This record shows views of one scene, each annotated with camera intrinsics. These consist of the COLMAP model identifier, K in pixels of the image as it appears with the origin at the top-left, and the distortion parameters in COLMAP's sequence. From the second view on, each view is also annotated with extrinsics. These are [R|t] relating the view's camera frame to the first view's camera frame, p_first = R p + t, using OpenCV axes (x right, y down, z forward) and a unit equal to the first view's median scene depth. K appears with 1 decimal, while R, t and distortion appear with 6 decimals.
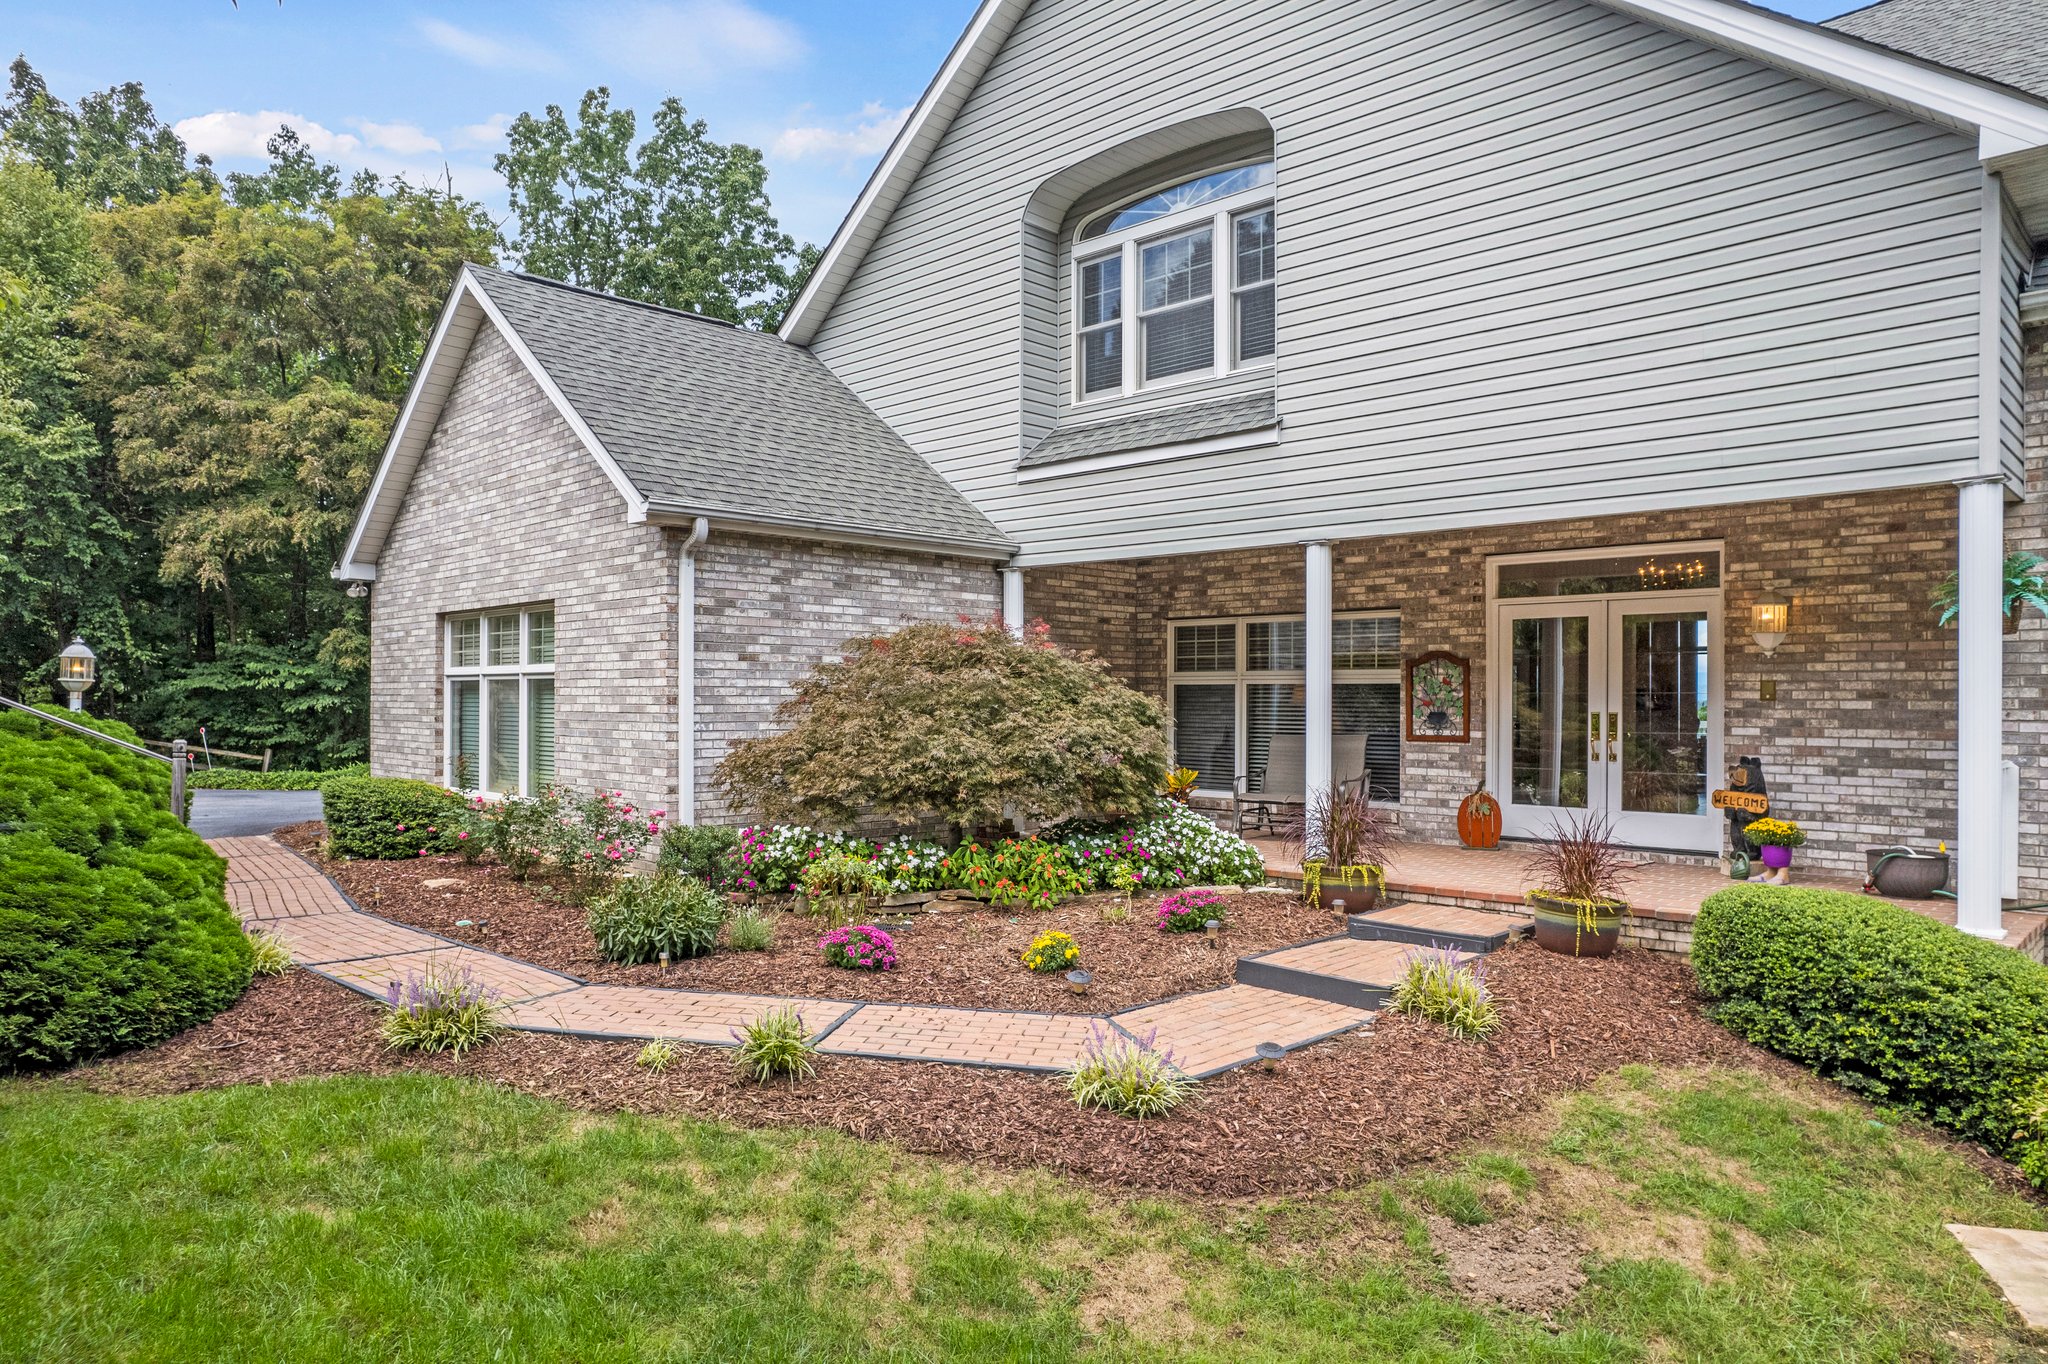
lens RADIAL K [[1315.8, 0, 1024.0], [0, 1315.8, 682.0], [0, 0, 1]] dist [-0.093257, 0.087994]
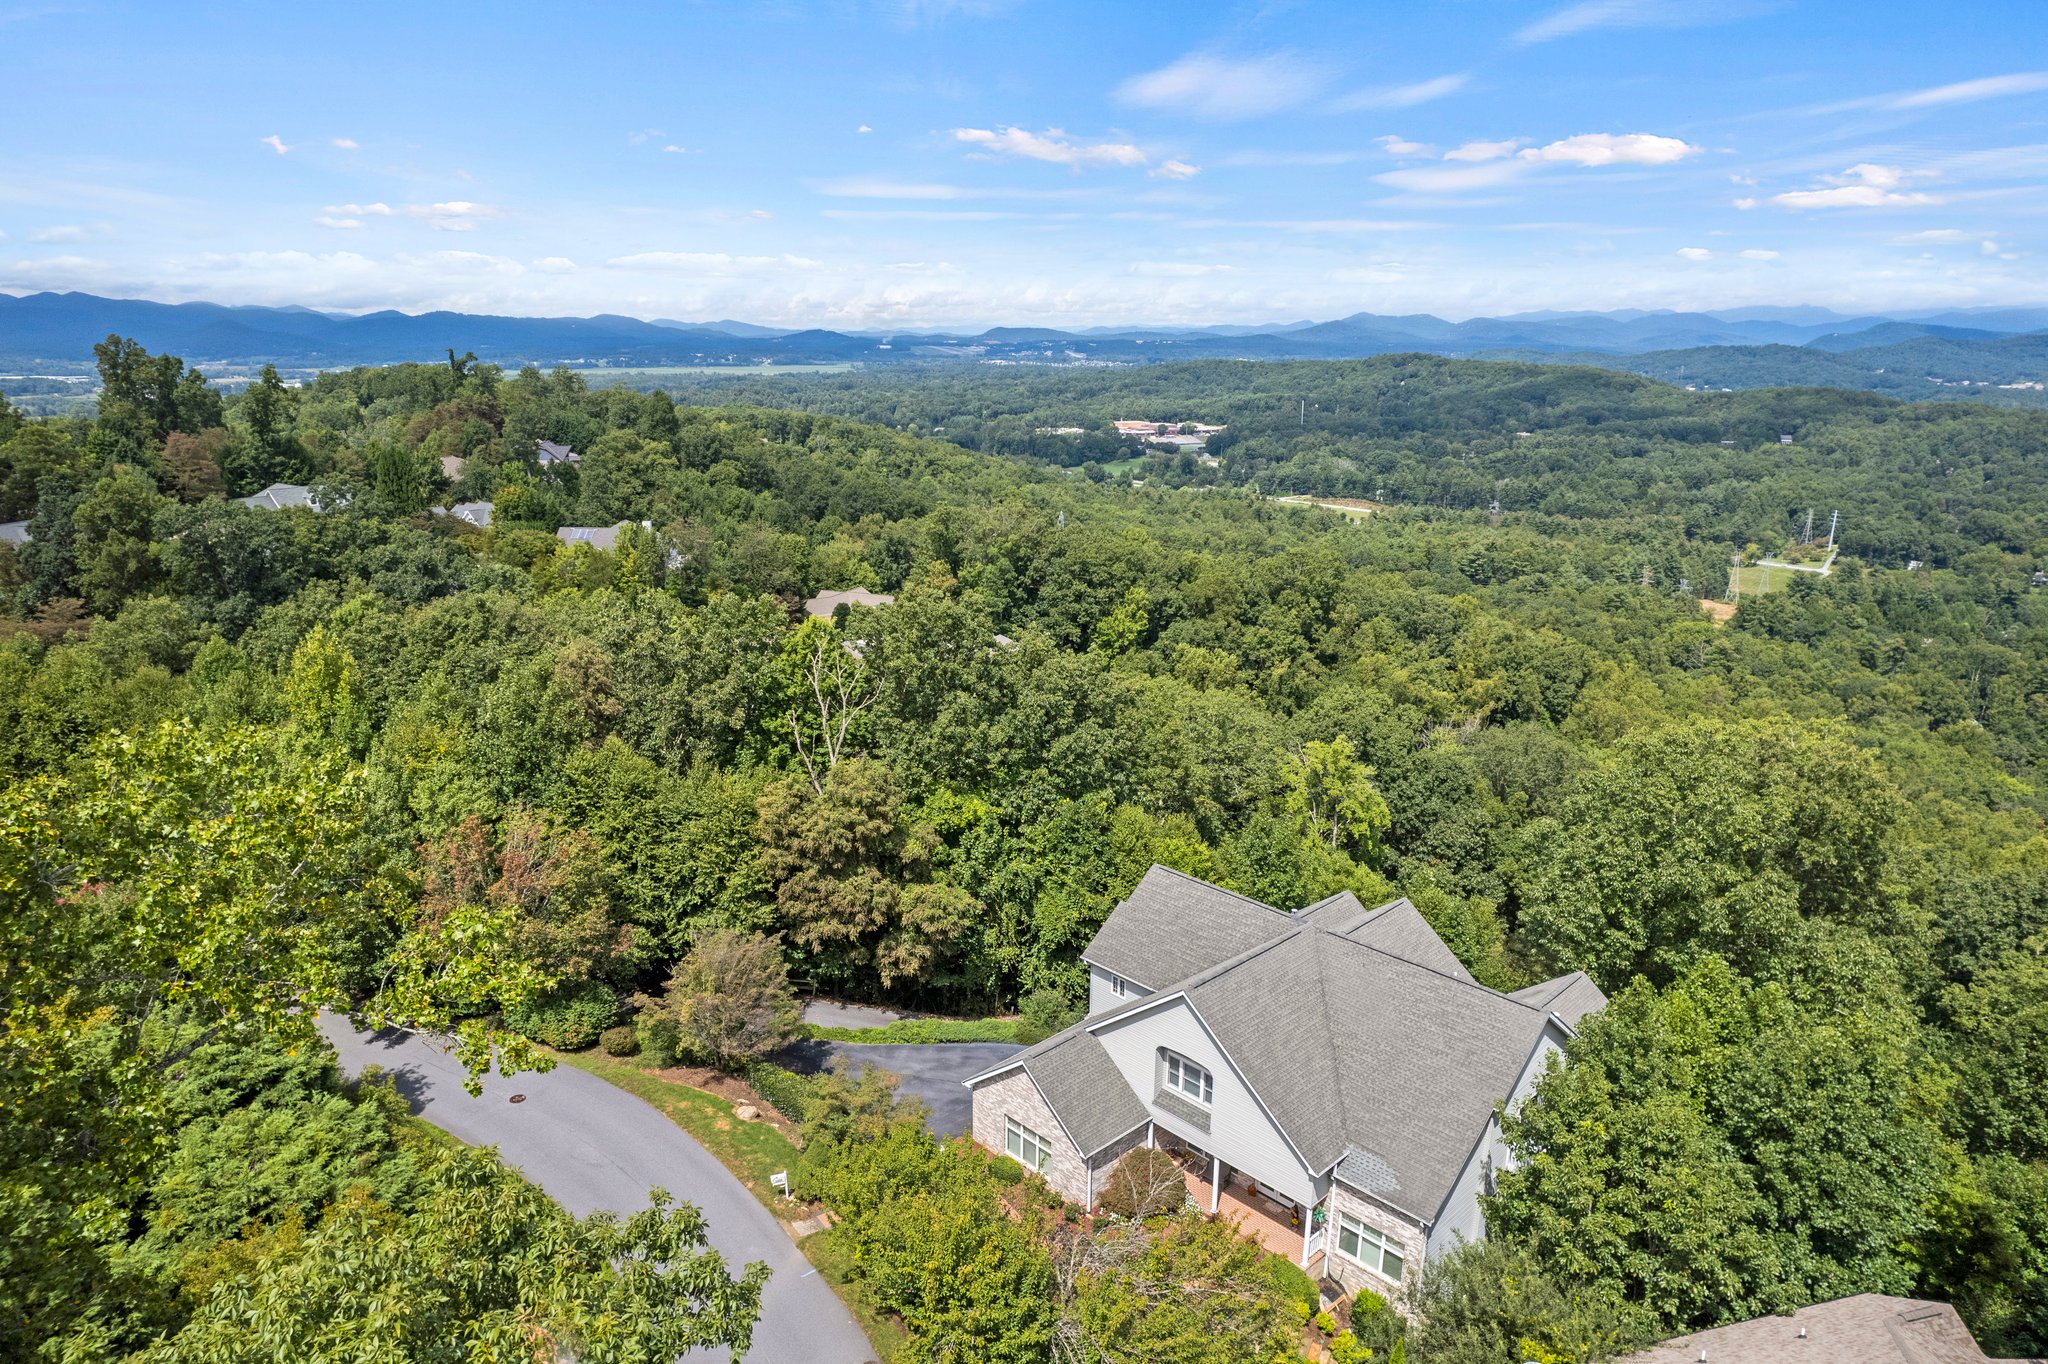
lens RADIAL K [[1315.8, 0, 1024.0], [0, 1315.8, 682.0], [0, 0, 1]] dist [-0.093257, 0.087994]
pose [[0.999656, 0.013130, -0.022720, -0.297018], [-0.006234, 0.959868, 0.280383, -2.261398], [0.025490, -0.280145, 0.959619, -2.284555]]
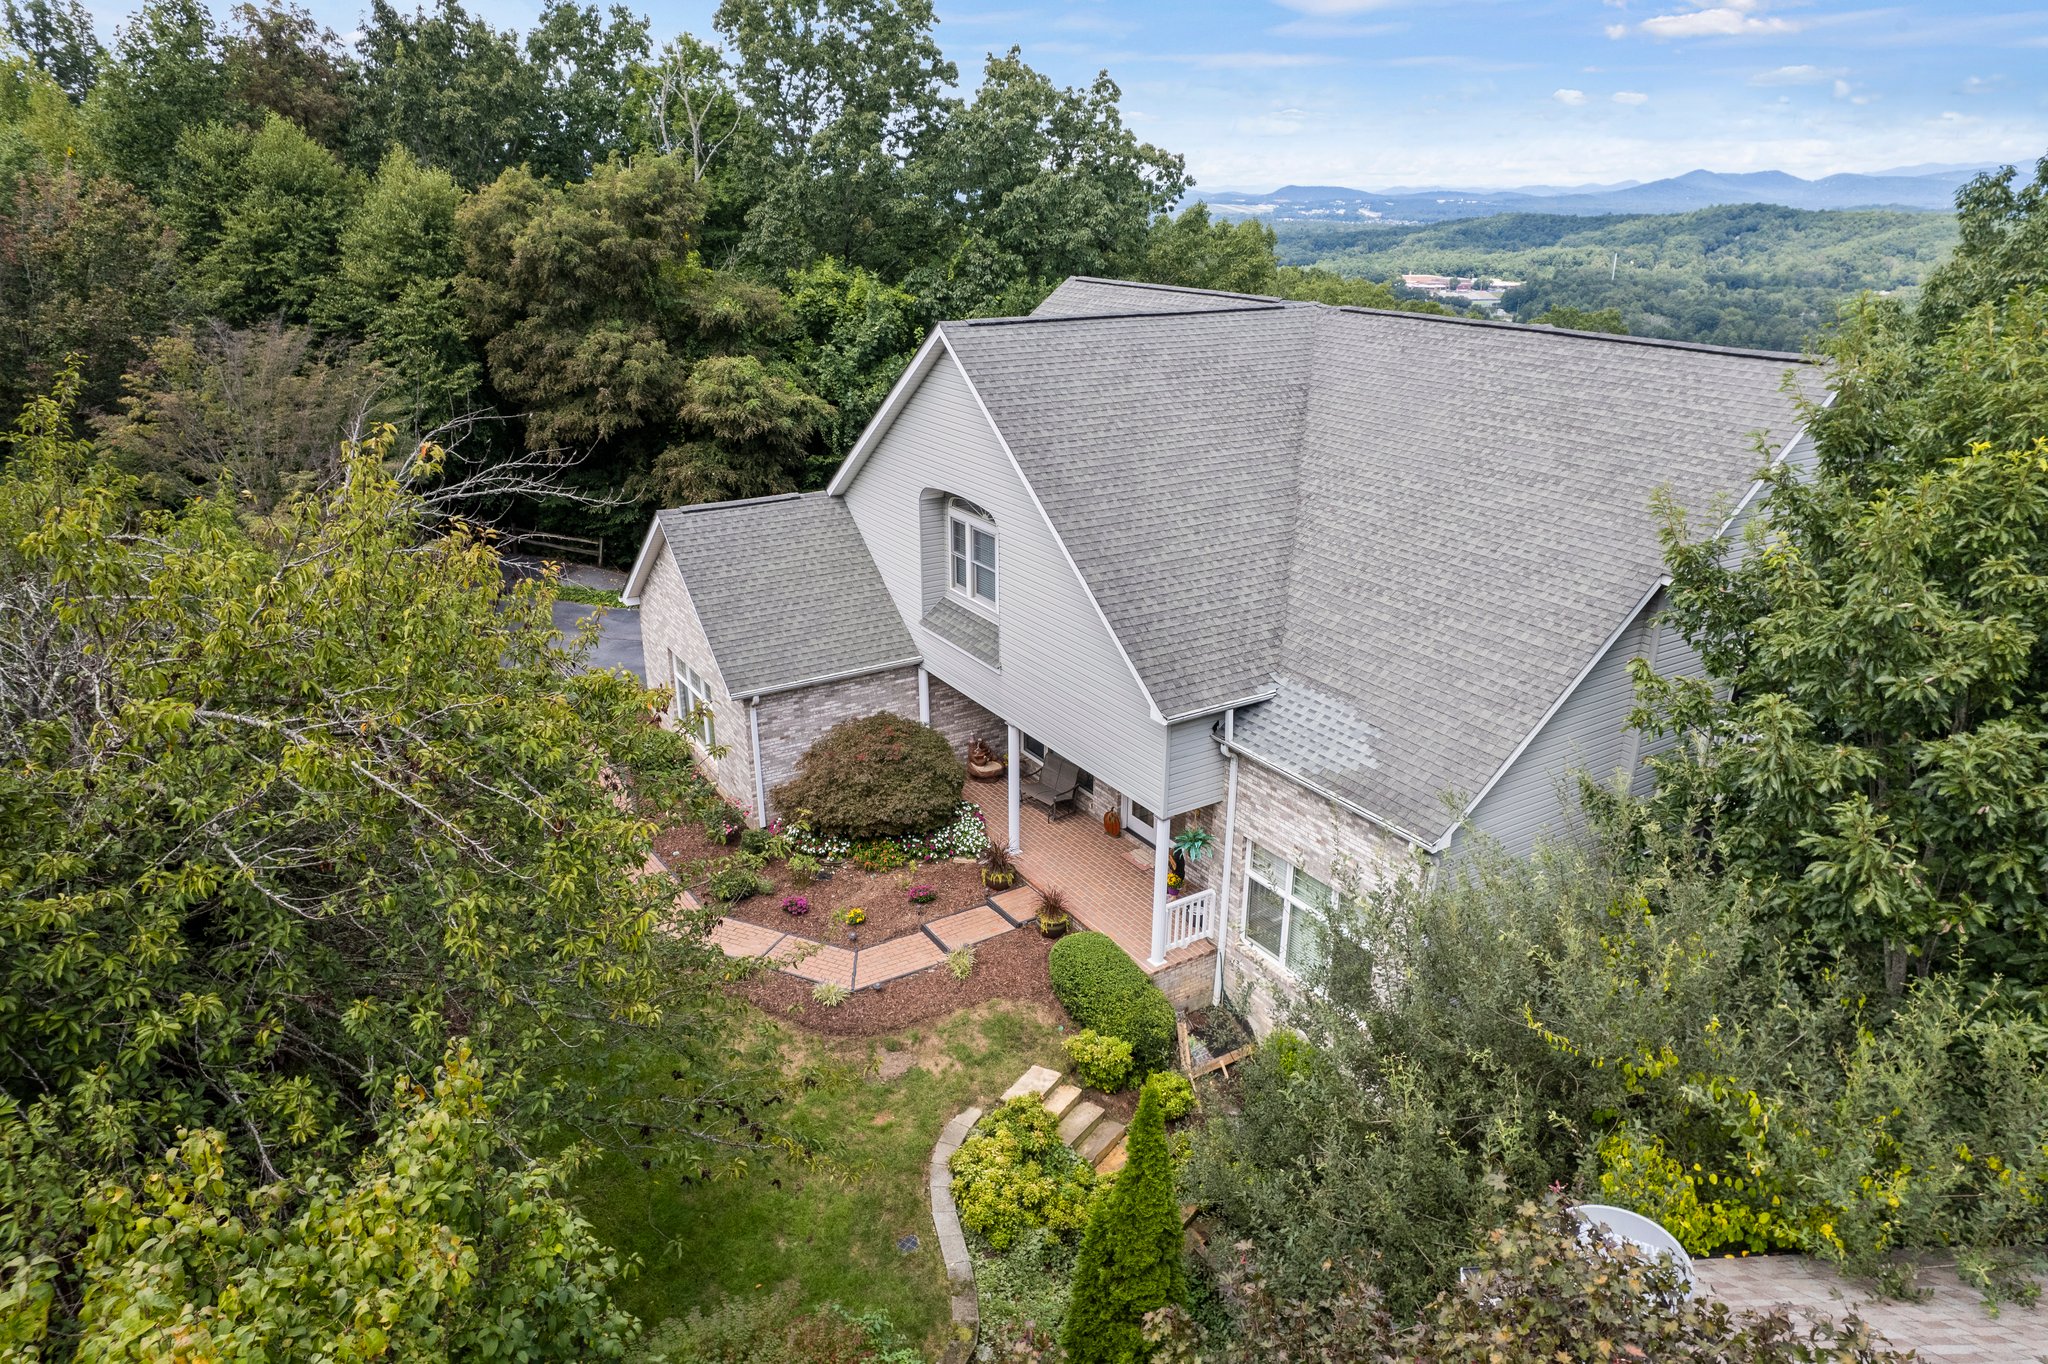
lens RADIAL K [[1315.8, 0, 1024.0], [0, 1315.8, 682.0], [0, 0, 1]] dist [-0.093257, 0.087994]
pose [[0.972799, 0.082965, -0.216283, 0.505897], [0.004289, 0.927054, 0.374904, -0.712243], [0.231610, -0.365634, 0.901481, -0.696209]]
